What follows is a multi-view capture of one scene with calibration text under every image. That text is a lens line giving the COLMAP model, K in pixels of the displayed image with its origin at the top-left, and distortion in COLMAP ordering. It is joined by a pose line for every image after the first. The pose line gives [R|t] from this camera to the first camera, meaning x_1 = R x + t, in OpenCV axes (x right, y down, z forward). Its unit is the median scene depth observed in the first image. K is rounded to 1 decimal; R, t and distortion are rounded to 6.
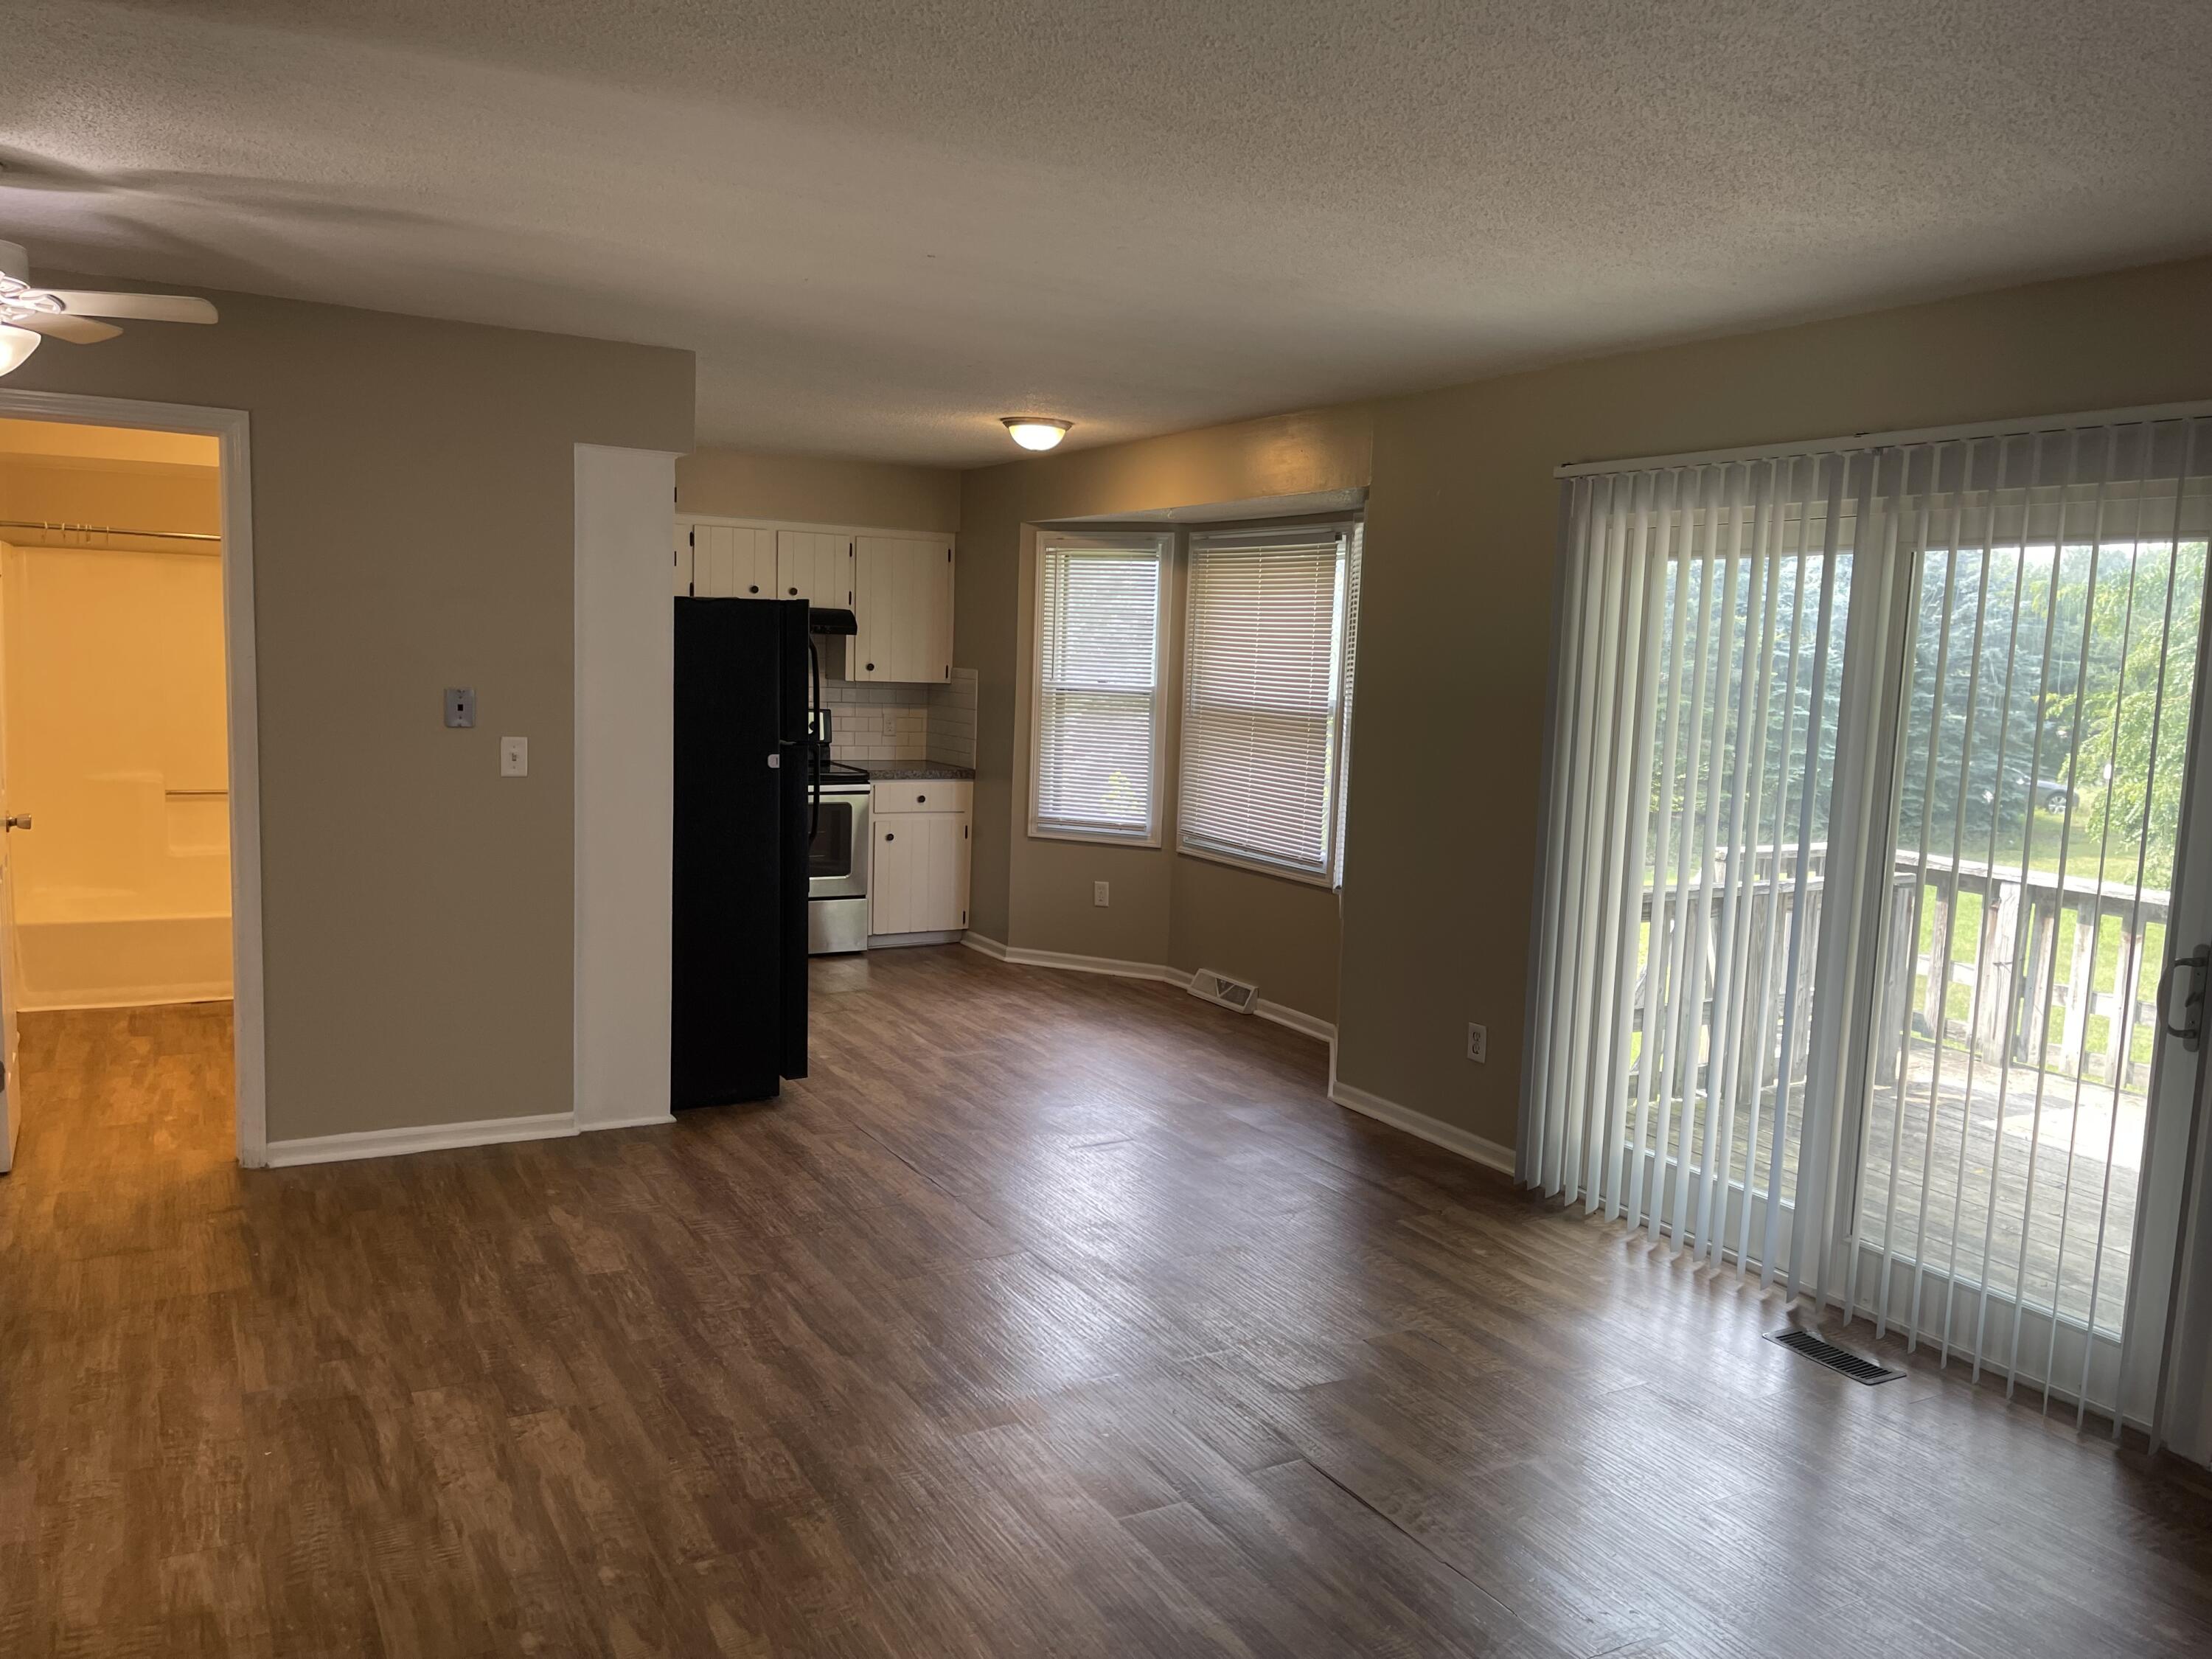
lens RADIAL K [[1684.1, 0, 1118.0], [0, 1684.1, 832.2], [0, 0, 1]] dist [0.032554, -0.004798]
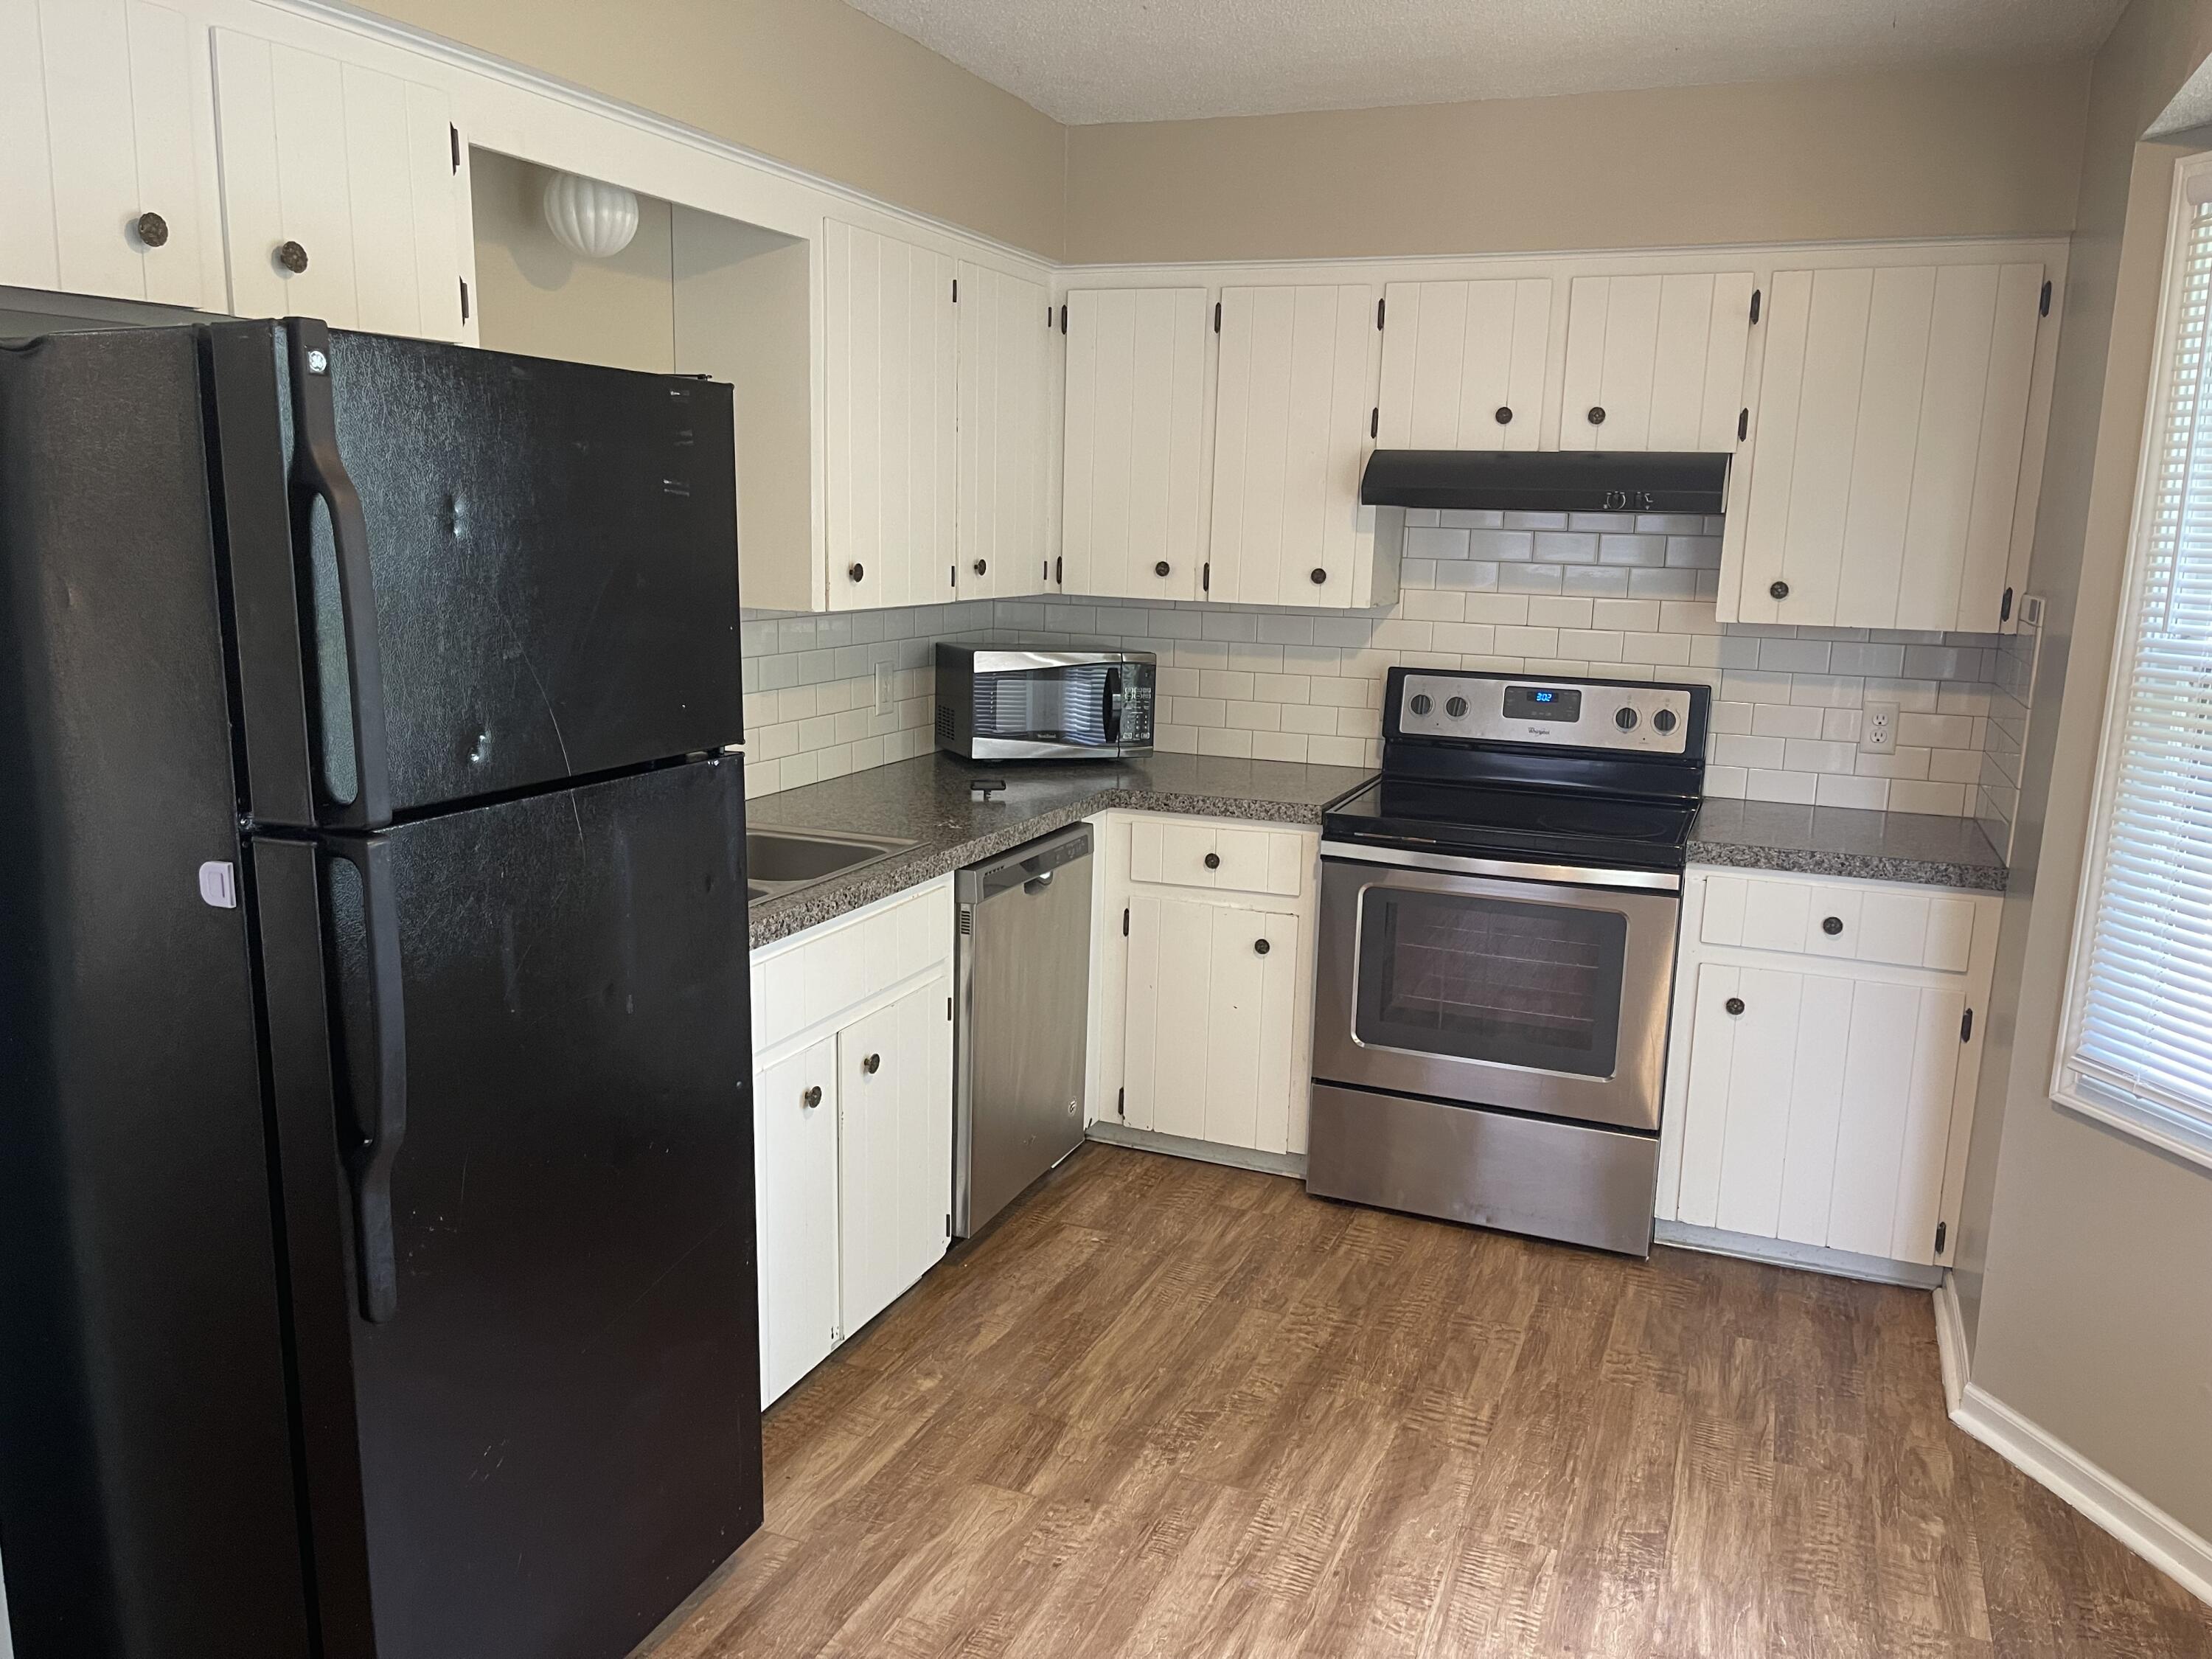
lens RADIAL K [[1684.1, 0, 1108.5], [0, 1684.1, 820.6], [0, 0, 1]] dist [0.032554, -0.004798]
pose [[0.615519, 0.122230, -0.778586, 0.090205], [-0.088819, 0.992365, 0.085574, -0.066135], [0.783101, 0.016481, 0.621676, 0.644272]]
